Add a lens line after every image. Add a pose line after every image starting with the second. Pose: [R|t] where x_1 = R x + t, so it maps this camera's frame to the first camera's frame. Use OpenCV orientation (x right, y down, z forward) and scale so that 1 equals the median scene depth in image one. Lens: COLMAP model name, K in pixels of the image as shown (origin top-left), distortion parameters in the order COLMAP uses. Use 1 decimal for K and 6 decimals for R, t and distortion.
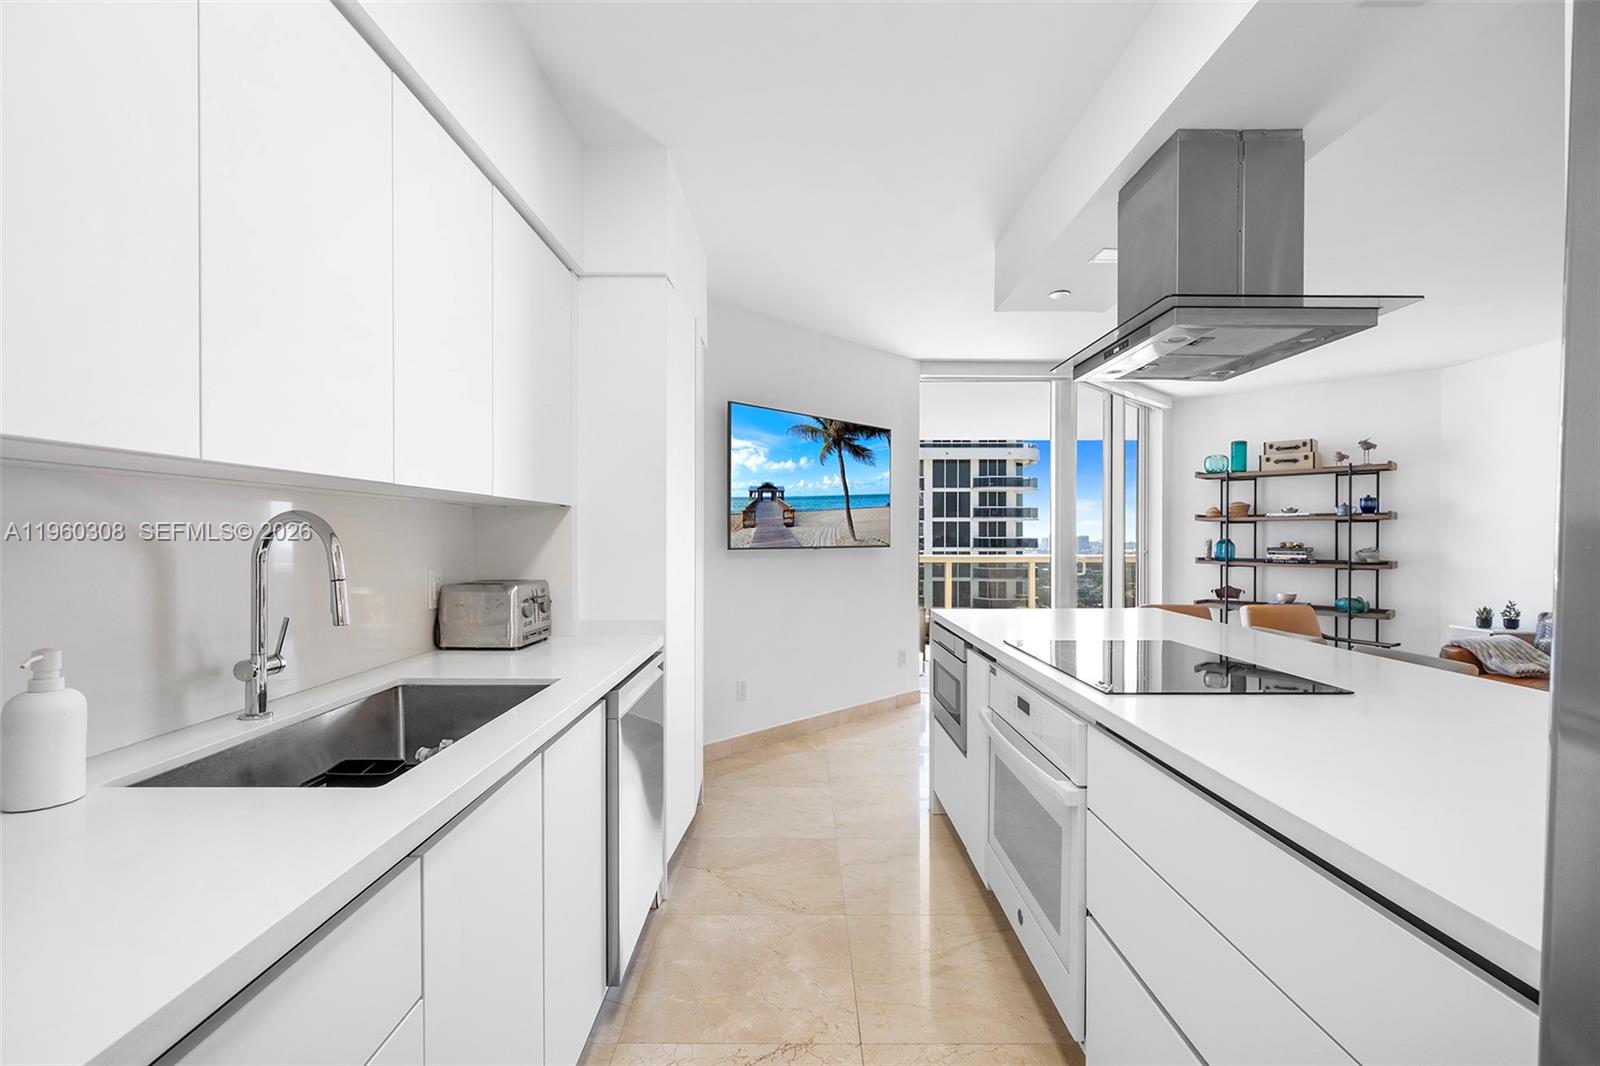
lens RADIAL K [[705.3, 0, 803.3], [0, 705.3, 539.8], [0, 0, 1]] dist [-0.000434, -0.000222]
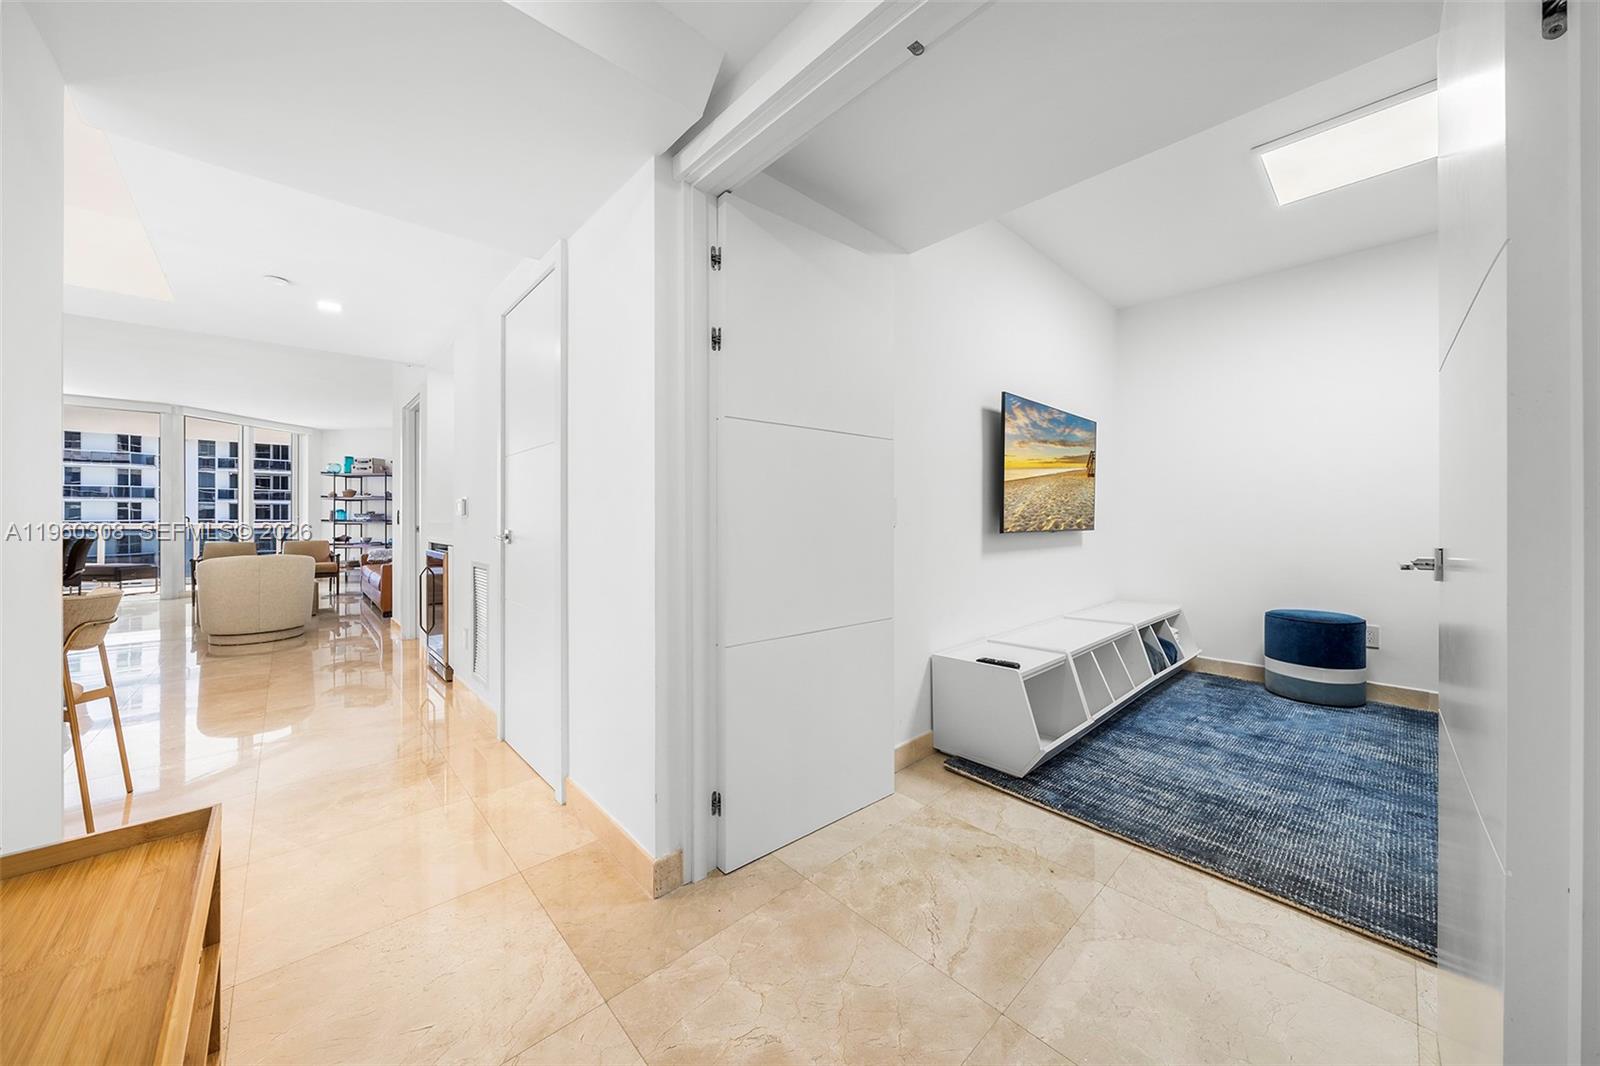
lens RADIAL K [[553.6, 0, 800.7], [0, 553.6, 513.7], [0, 0, 1]] dist [-0.007226, -0.000361]
pose [[0.732896, 0.001941, 0.680338, 0.550420], [0.008006, 0.999902, -0.011477, 0.039613], [-0.680293, 0.013859, 0.732809, -0.943376]]
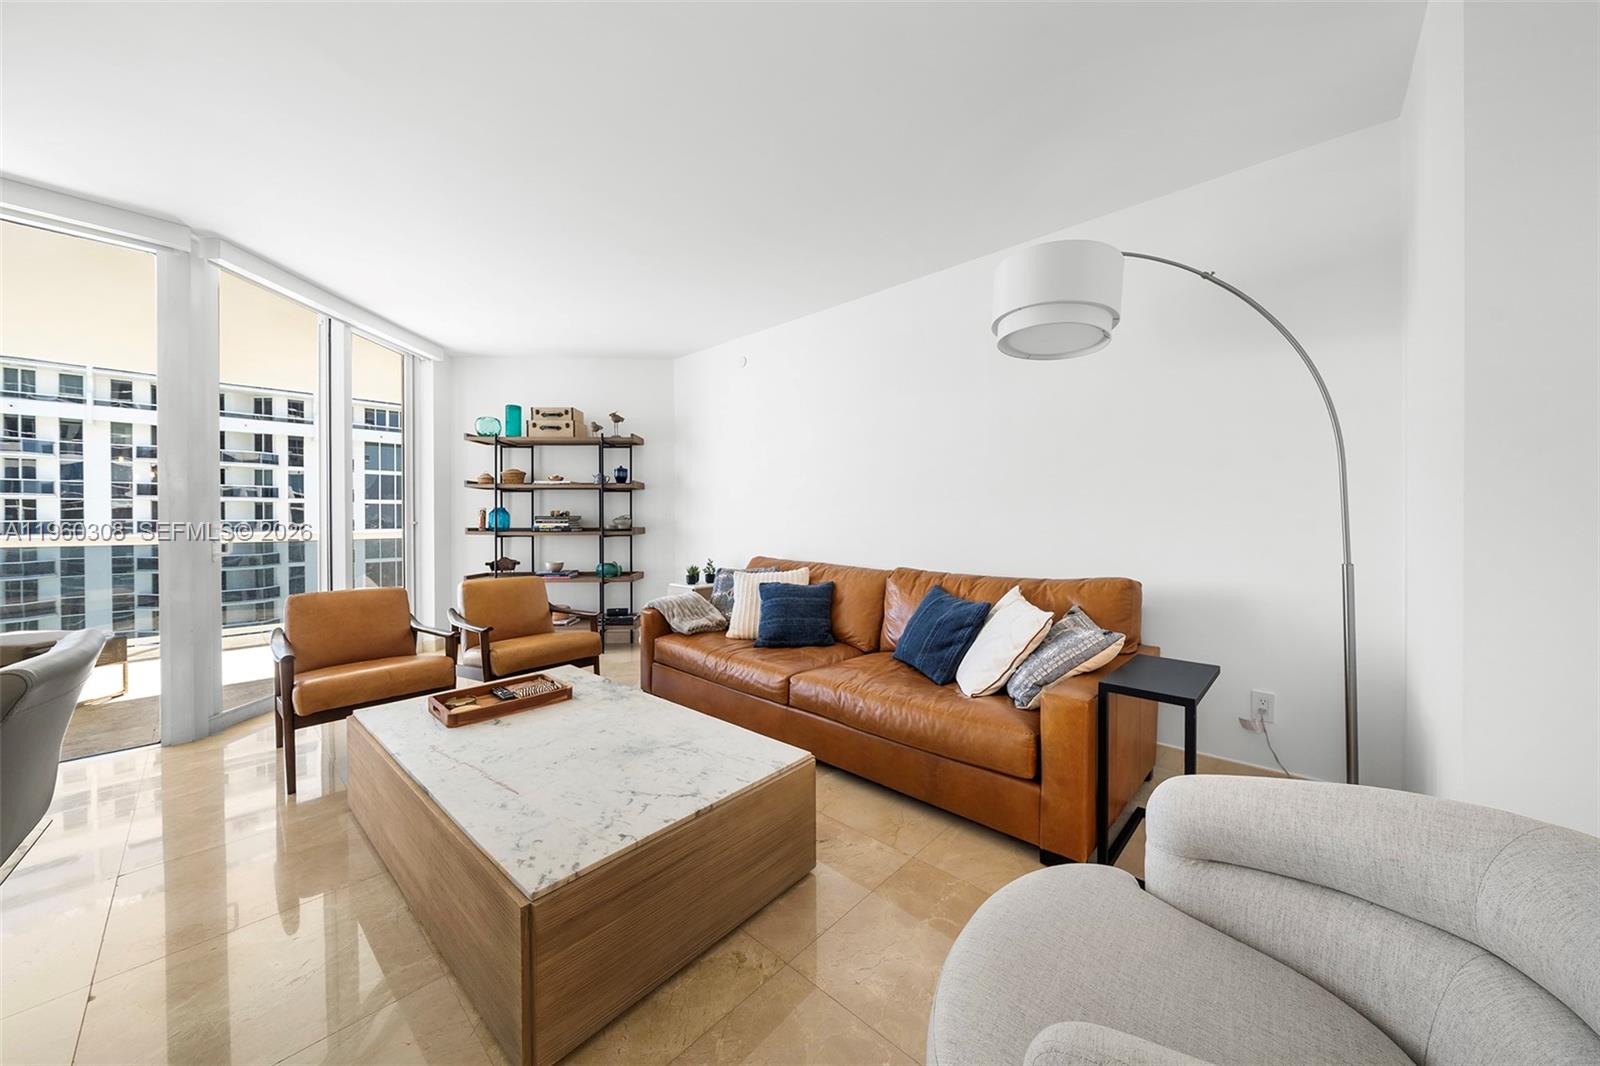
lens RADIAL K [[553.6, 0, 800.7], [0, 553.6, 513.7], [0, 0, 1]] dist [-0.007226, -0.000361]
pose [[0.678474, 0.002516, 0.734620, 0.362703], [0.007598, 0.999917, -0.010442, 0.019229], [-0.734585, 0.012666, 0.678399, 0.226113]]
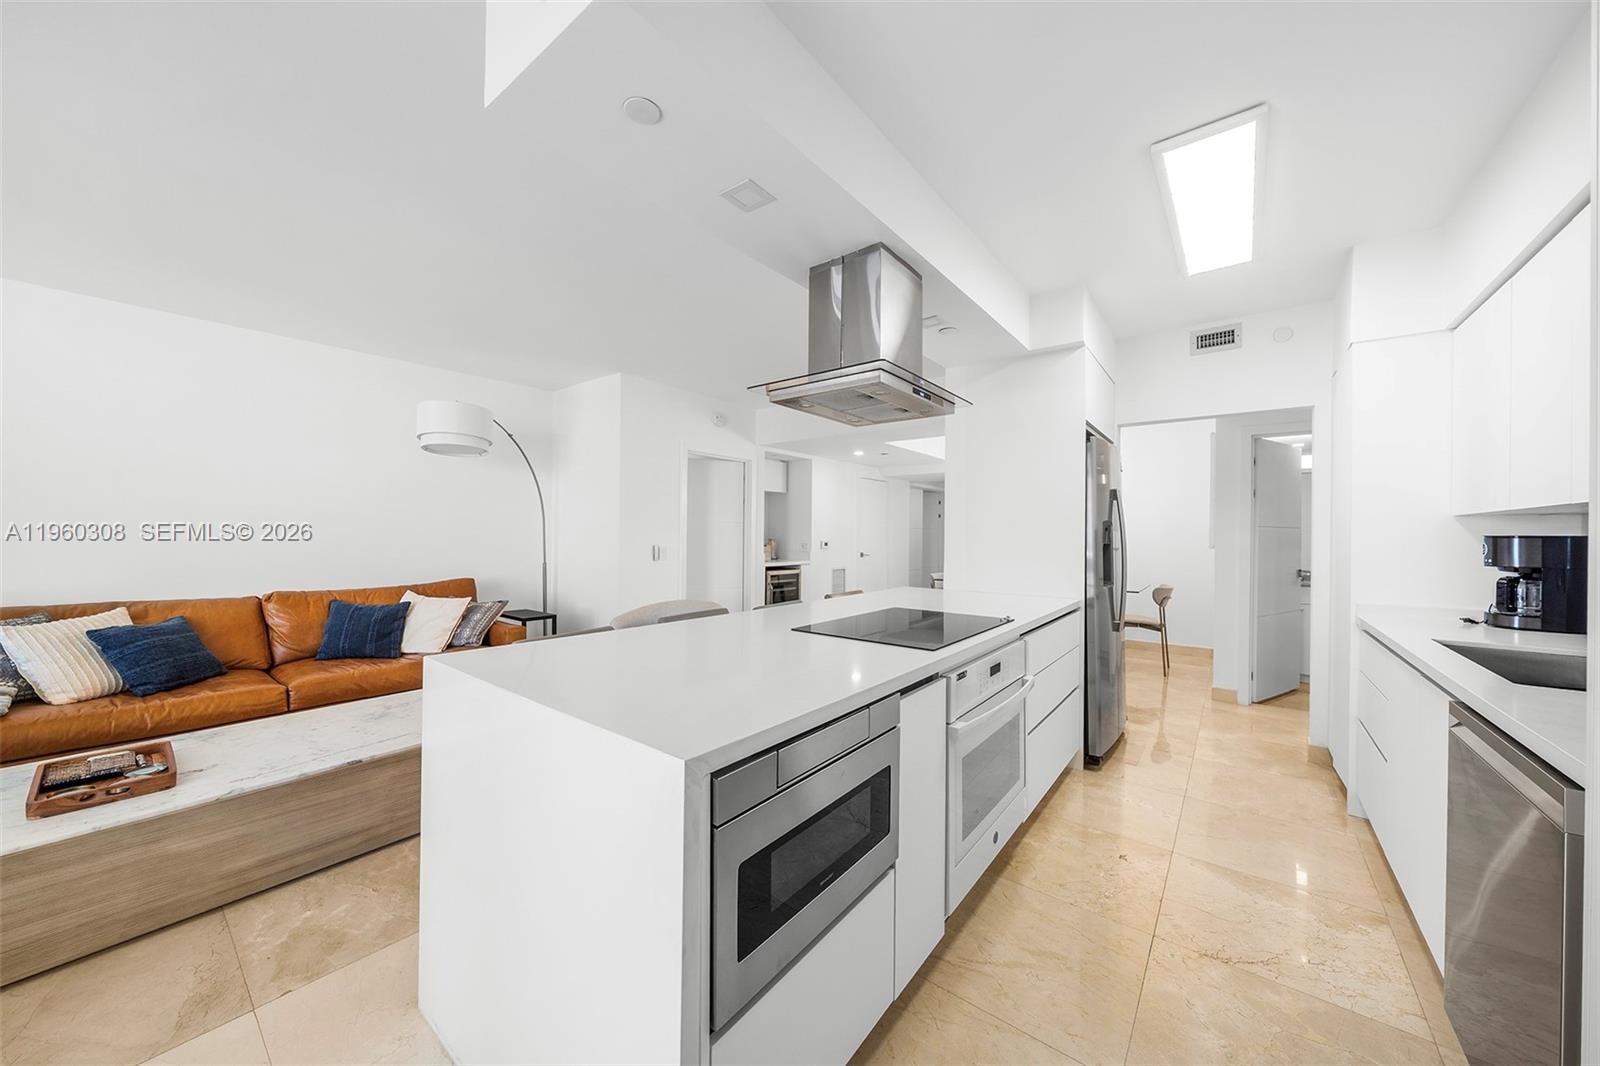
lens RADIAL K [[558.8, 0, 799.1], [0, 558.8, 531.5], [0, 0, 1]] dist [-0.007380, -0.000038]
pose [[-0.781949, -0.005134, 0.623321, -0.011304], [-0.004044, 0.999987, 0.003164, -0.004487], [-0.623329, -0.000046, -0.781960, 0.636510]]
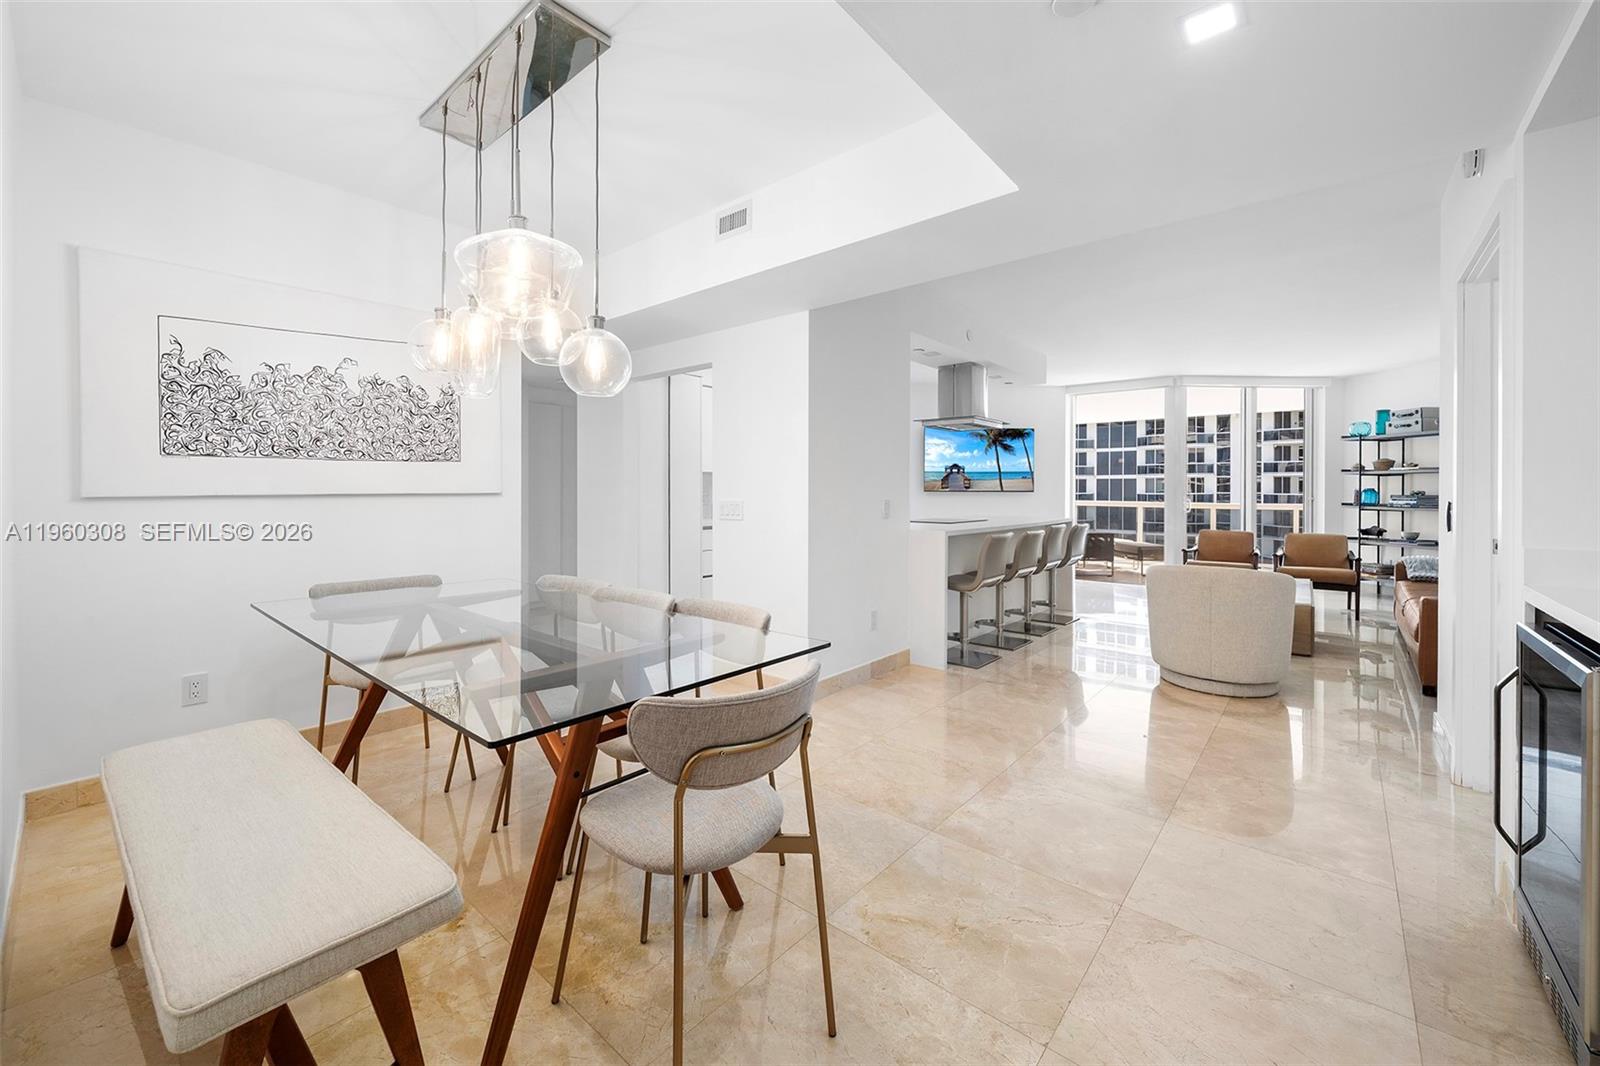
lens RADIAL K [[628.9, 0, 801.6], [0, 628.9, 496.5], [0, 0, 1]] dist [-0.000872, -0.000080]
pose [[0.758901, 0.003442, -0.651197, 0.613550], [-0.002722, 0.999994, 0.002114, 0.014947], [0.651201, 0.000169, 0.758905, -0.560183]]
